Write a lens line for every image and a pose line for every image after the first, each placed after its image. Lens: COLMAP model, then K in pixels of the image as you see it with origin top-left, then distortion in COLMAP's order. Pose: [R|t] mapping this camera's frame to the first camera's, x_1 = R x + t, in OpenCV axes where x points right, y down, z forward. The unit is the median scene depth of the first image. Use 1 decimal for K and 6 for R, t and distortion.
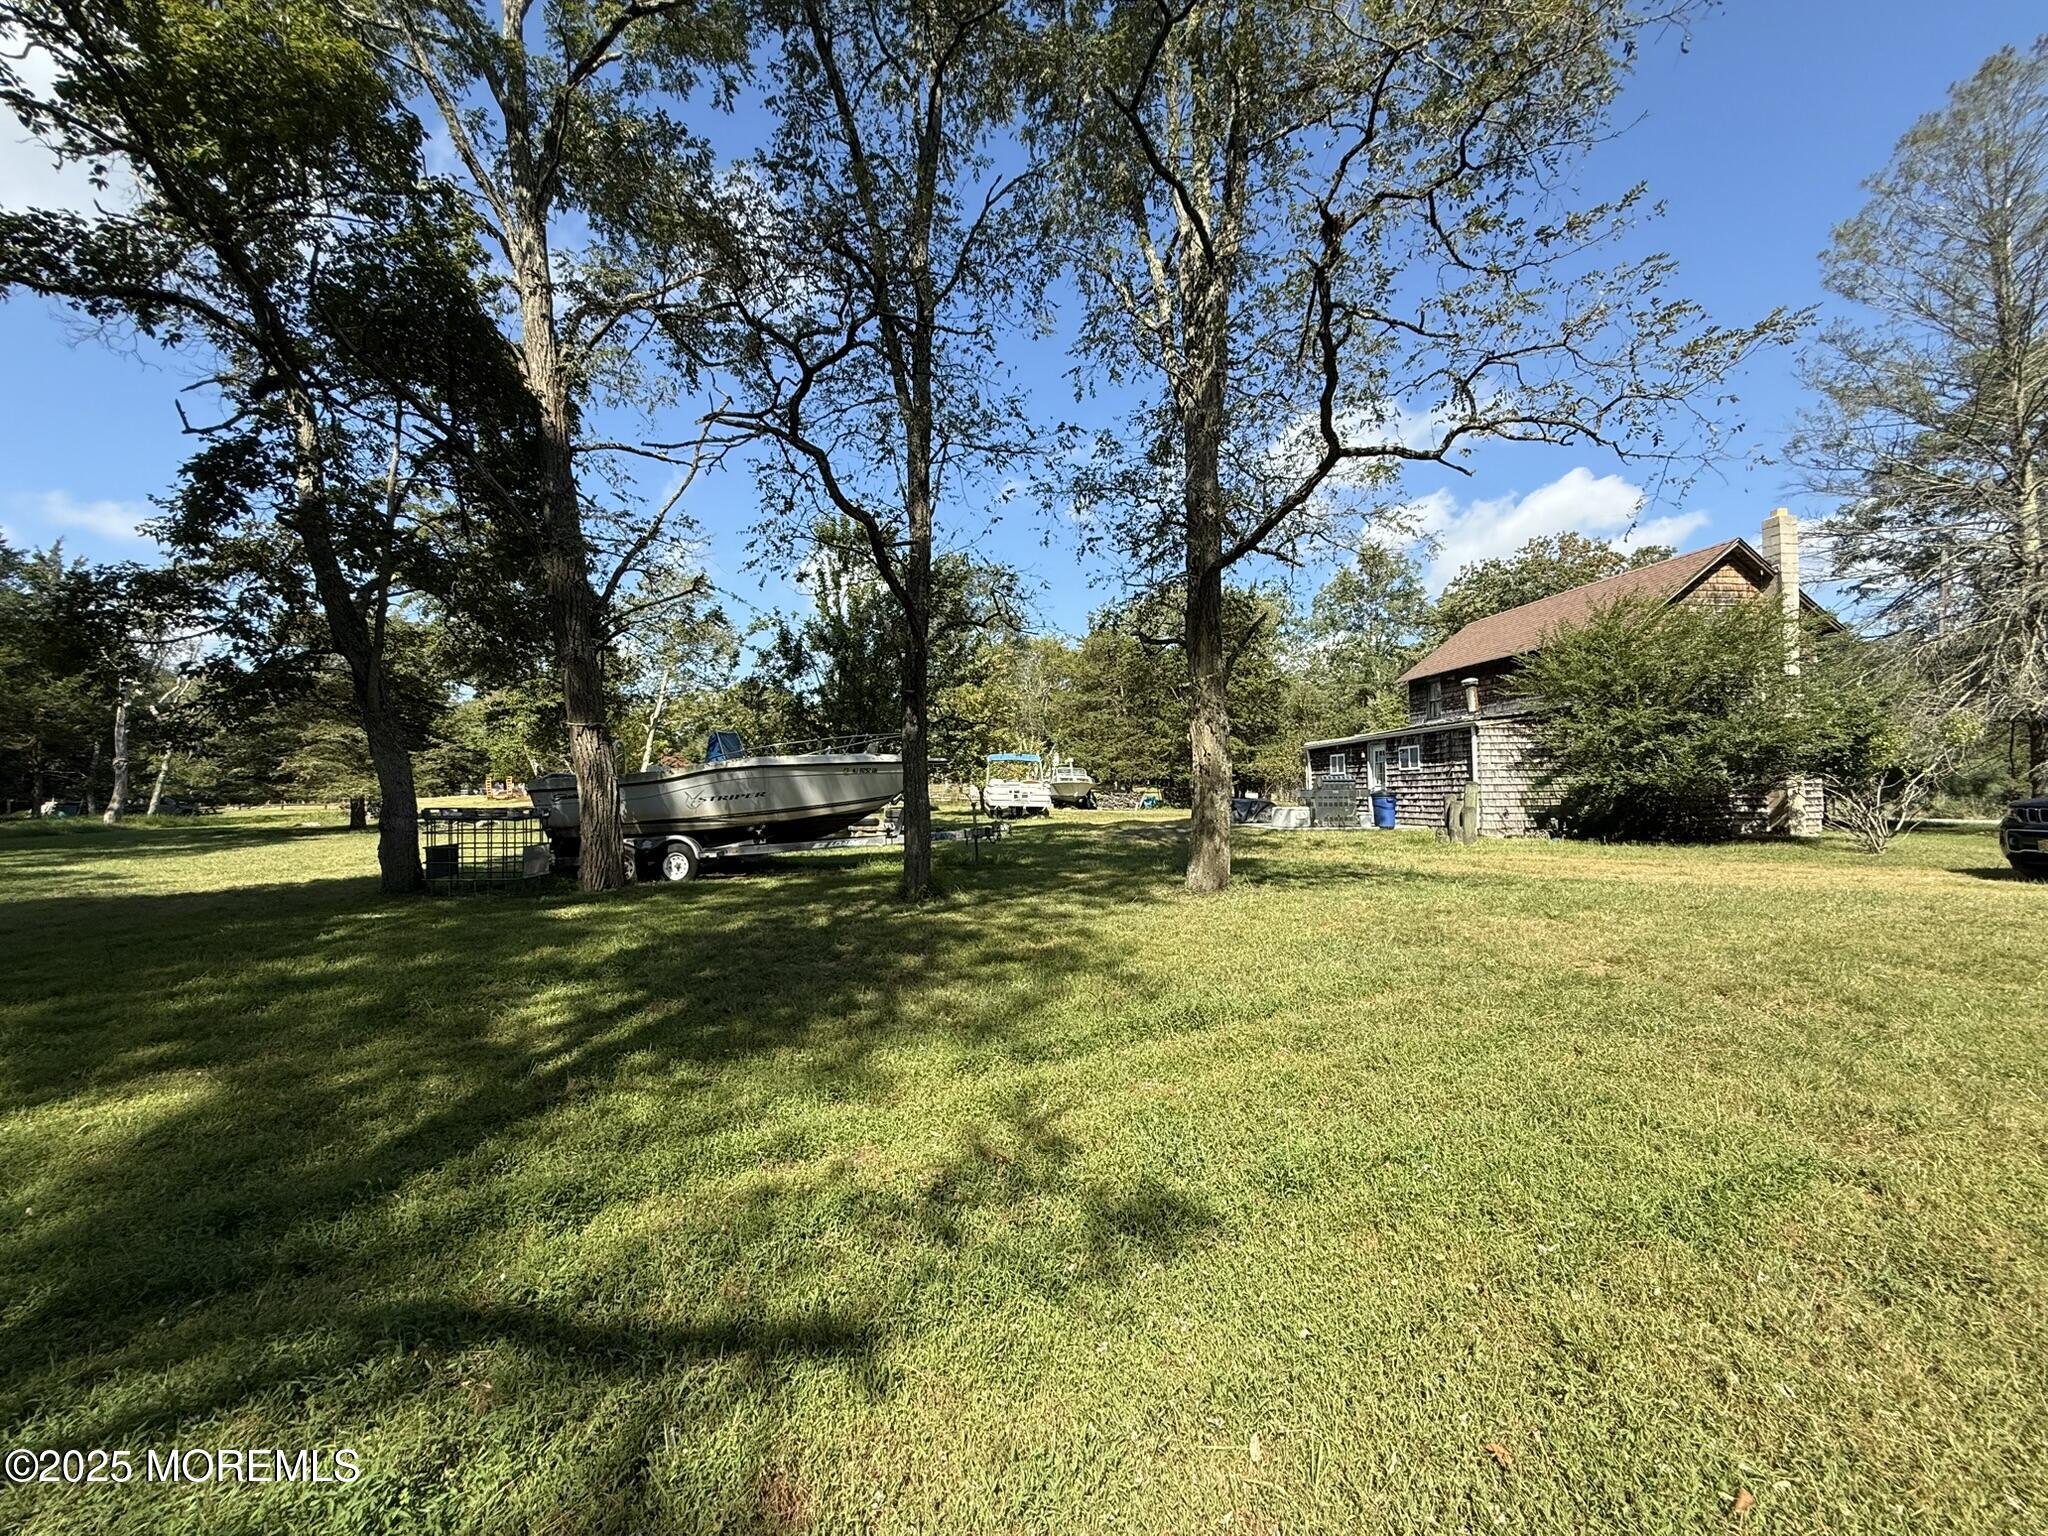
lens RADIAL K [[818.0, 0, 1016.1], [0, 818.0, 763.1], [0, 0, 1]] dist [0.001397, 0.000067]
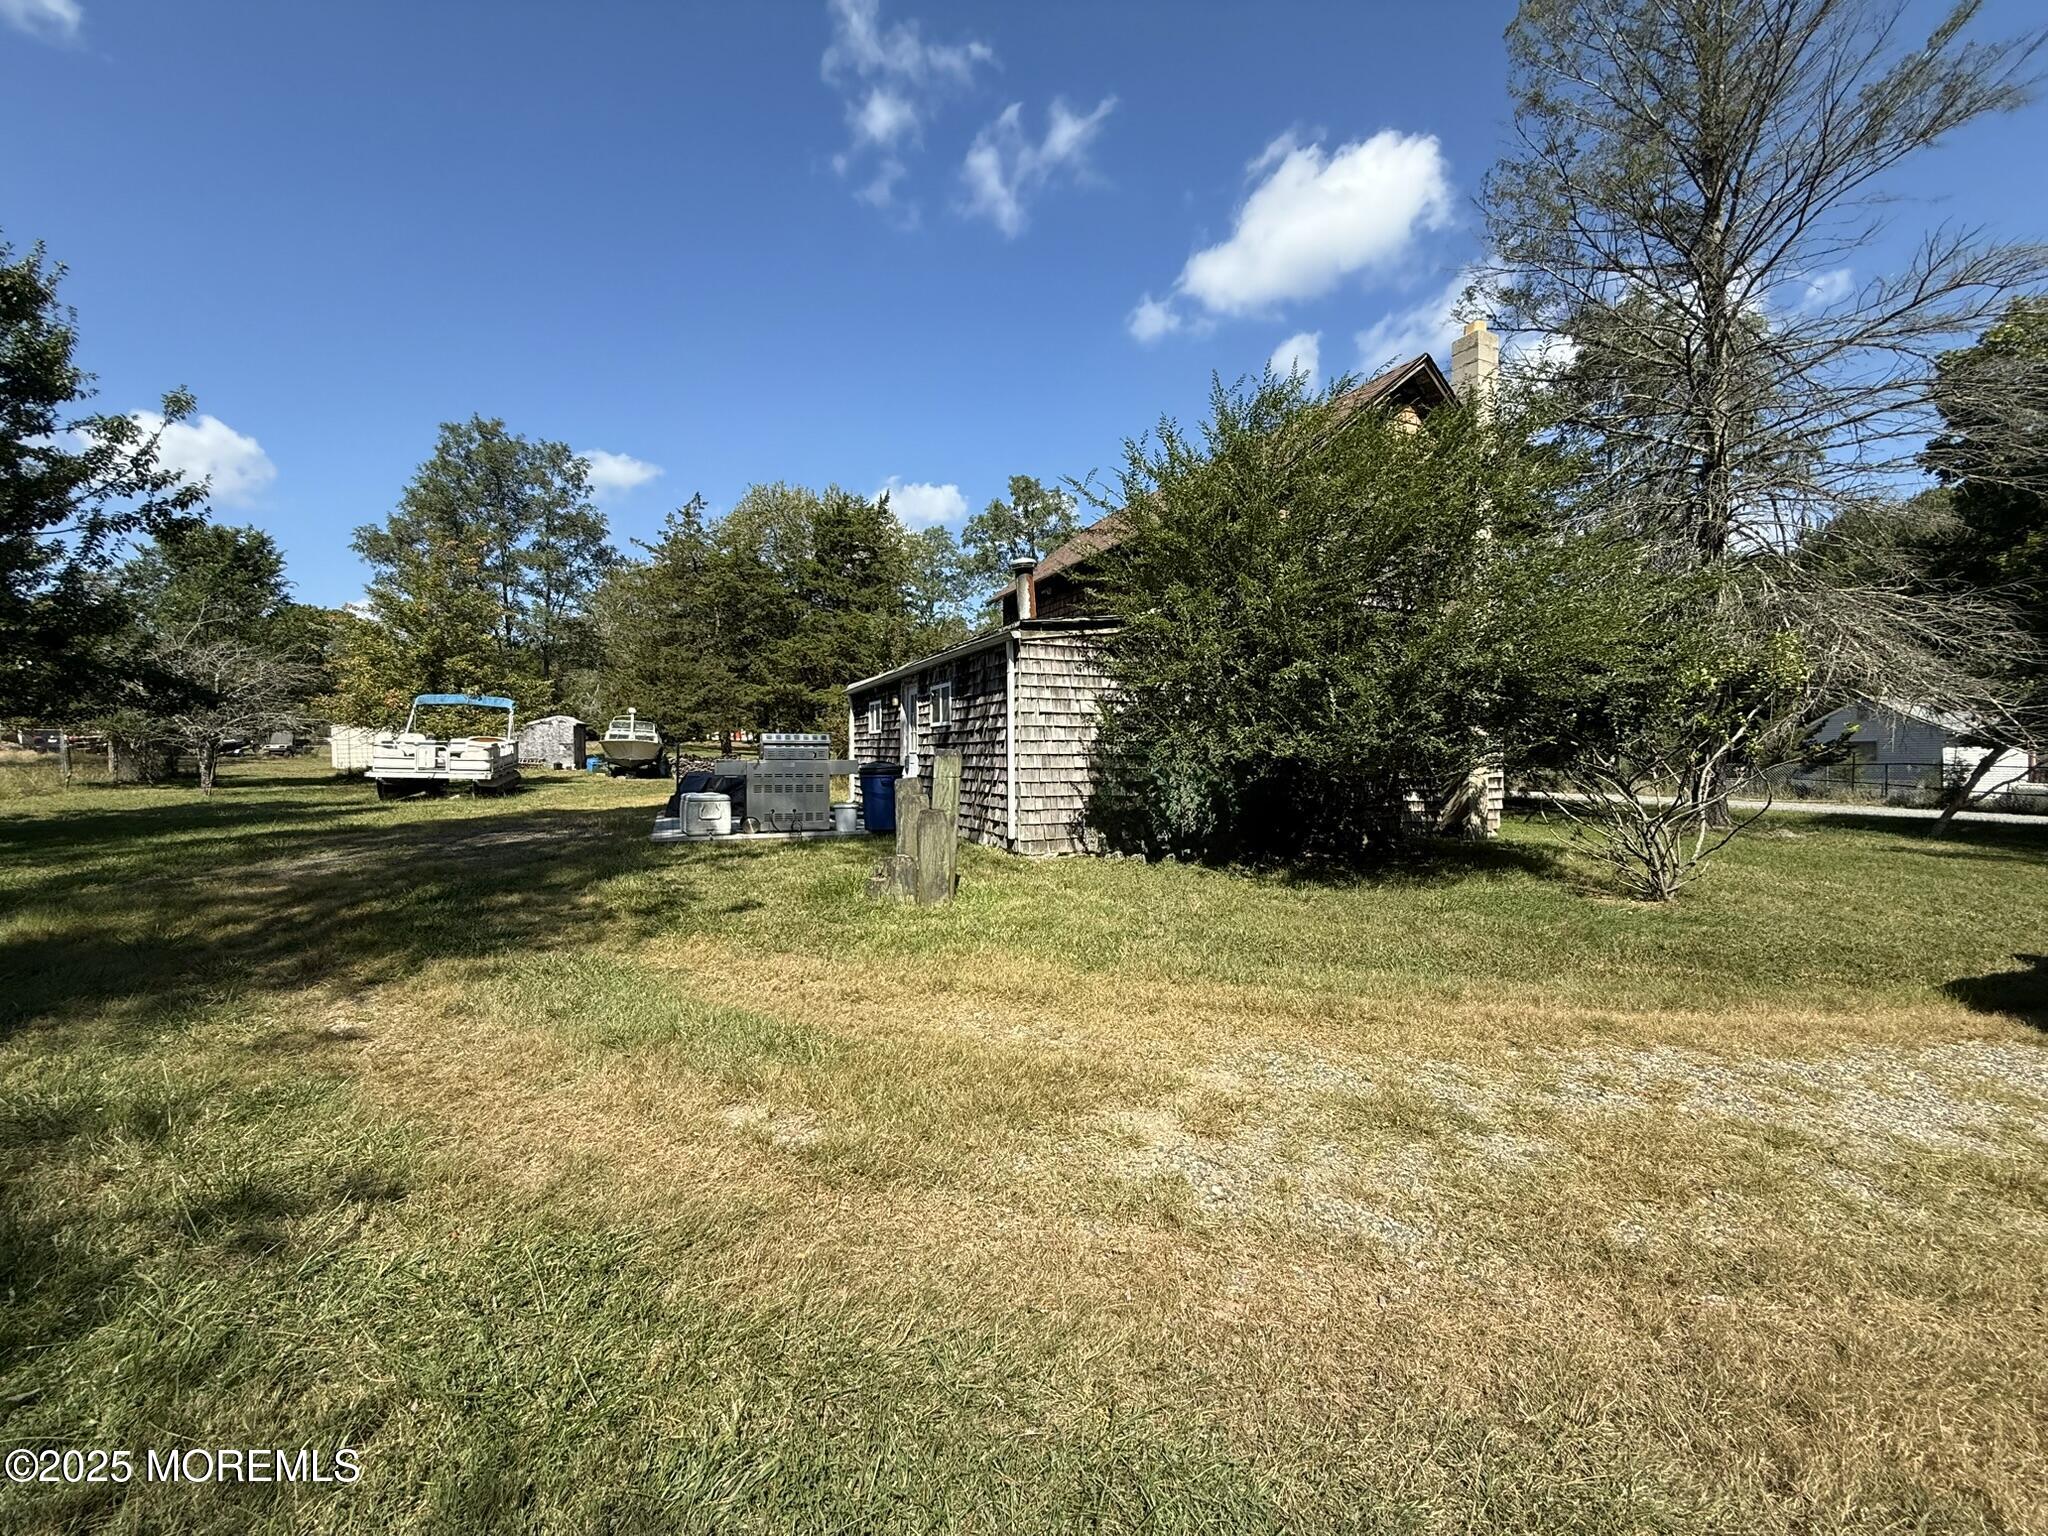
lens RADIAL K [[818.0, 0, 1016.1], [0, 818.0, 763.1], [0, 0, 1]] dist [0.001397, 0.000067]
pose [[0.940202, 0.000047, 0.340618, 0.388842], [-0.017130, 0.998741, 0.047144, 0.007595], [-0.340187, -0.050160, 0.939019, 0.514557]]
